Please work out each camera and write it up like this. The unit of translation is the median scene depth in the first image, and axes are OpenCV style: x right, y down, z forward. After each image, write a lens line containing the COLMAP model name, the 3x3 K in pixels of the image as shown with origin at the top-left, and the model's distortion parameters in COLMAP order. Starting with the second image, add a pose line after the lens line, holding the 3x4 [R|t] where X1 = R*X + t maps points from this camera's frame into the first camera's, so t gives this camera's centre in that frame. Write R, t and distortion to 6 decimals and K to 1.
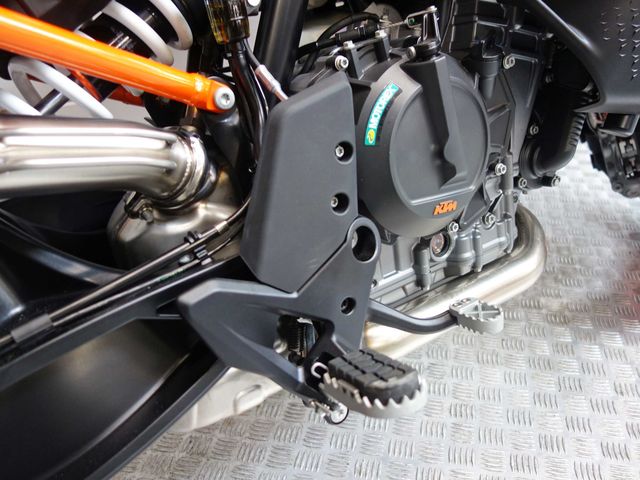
lens RADIAL K [[562.6, 0, 320.0], [0, 562.6, 240.0], [0, 0, 1]] dist [0.012071, -0.011664]
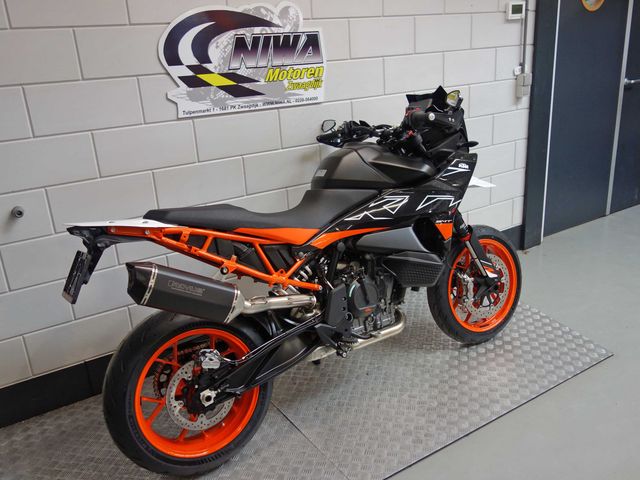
lens RADIAL K [[562.6, 0, 320.0], [0, 562.6, 240.0], [0, 0, 1]] dist [0.012071, -0.011664]
pose [[0.999008, -0.013700, -0.042368, 0.041146], [0.005149, 0.980654, -0.195680, 0.286262], [0.044229, 0.195268, 0.979752, -3.728542]]
